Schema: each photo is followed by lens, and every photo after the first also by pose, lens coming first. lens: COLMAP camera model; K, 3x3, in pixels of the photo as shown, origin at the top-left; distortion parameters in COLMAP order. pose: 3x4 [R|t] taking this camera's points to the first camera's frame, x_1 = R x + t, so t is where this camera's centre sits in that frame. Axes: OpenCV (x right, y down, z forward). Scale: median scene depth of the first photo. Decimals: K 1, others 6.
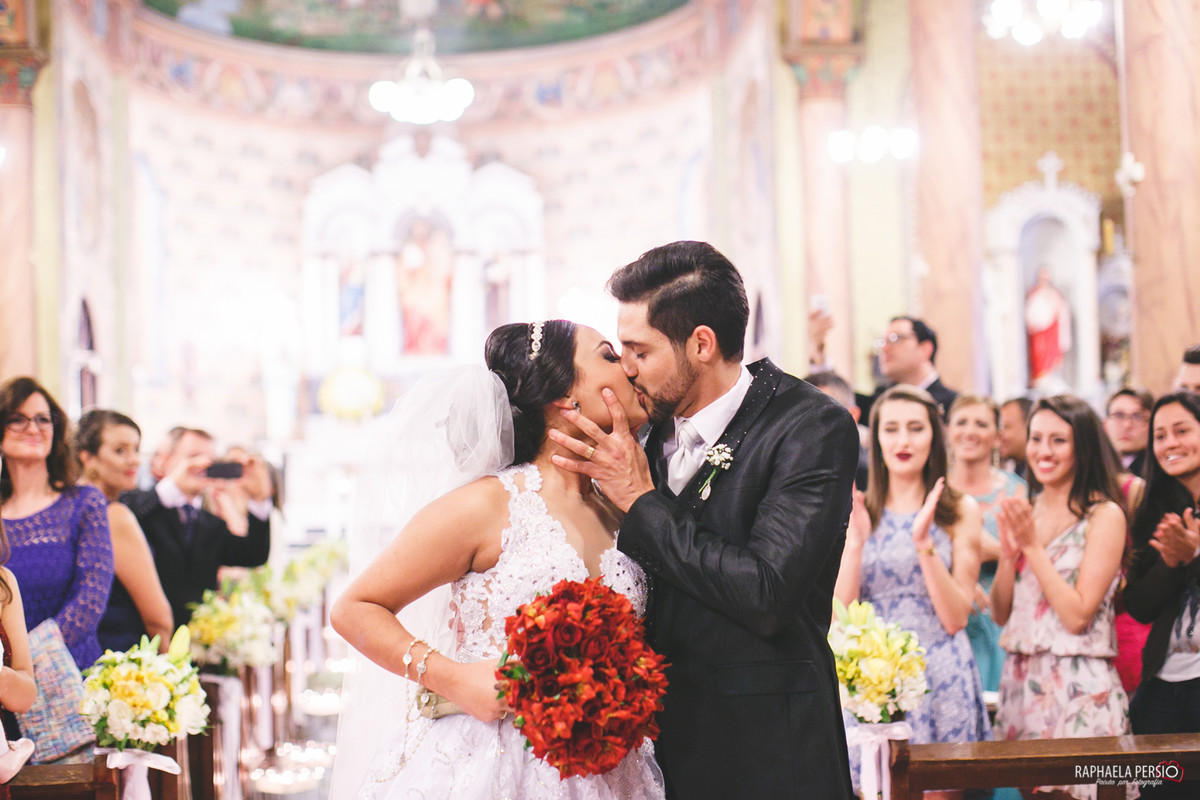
lens RADIAL K [[1816.8, 0, 600.0], [0, 1816.8, 400.0], [0, 0, 1]] dist [-0.130341, -0.014053]
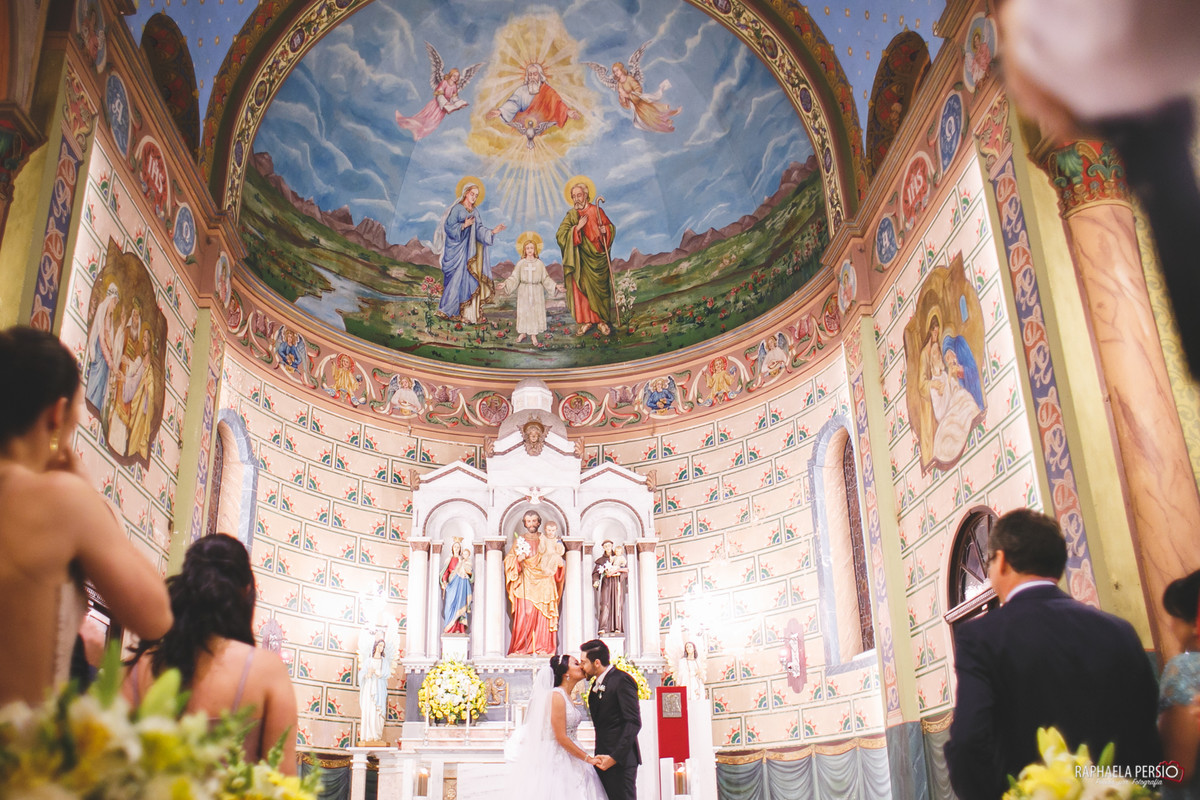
lens RADIAL K [[1056.6, 0, 555.8], [0, 1056.6, 445.4], [0, 0, 1]] dist [-0.079928, 0.008936]
pose [[0.997970, -0.008427, -0.063125, -0.050257], [-0.011767, 0.949741, -0.312816, 0.042131], [0.062589, 0.312924, 0.947714, 0.459112]]
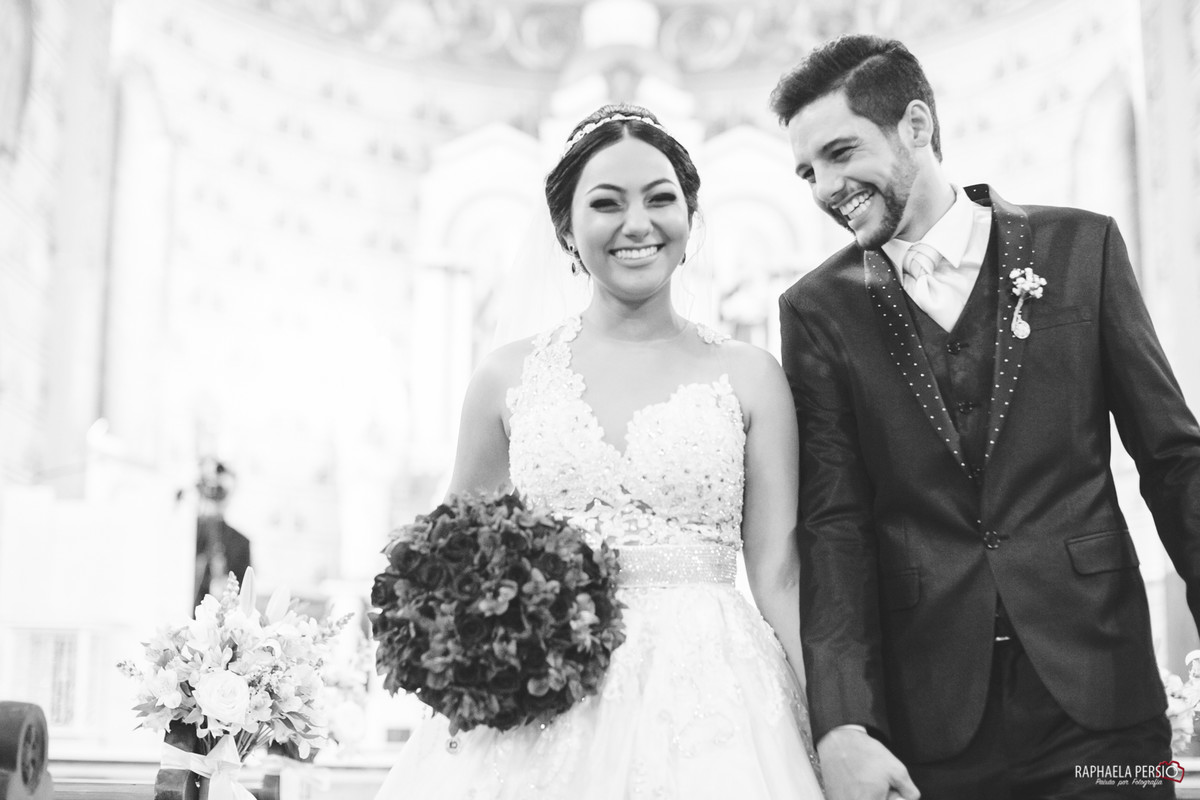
lens RADIAL K [[1927.9, 0, 585.4], [0, 1927.9, 347.0], [0, 0, 1]] dist [-0.134183, 0.046087]
pose [[0.994028, 0.014477, -0.108157, -0.040600], [-0.031169, 0.987536, -0.154278, 0.040181], [0.104575, 0.156728, 0.982090, 0.391537]]
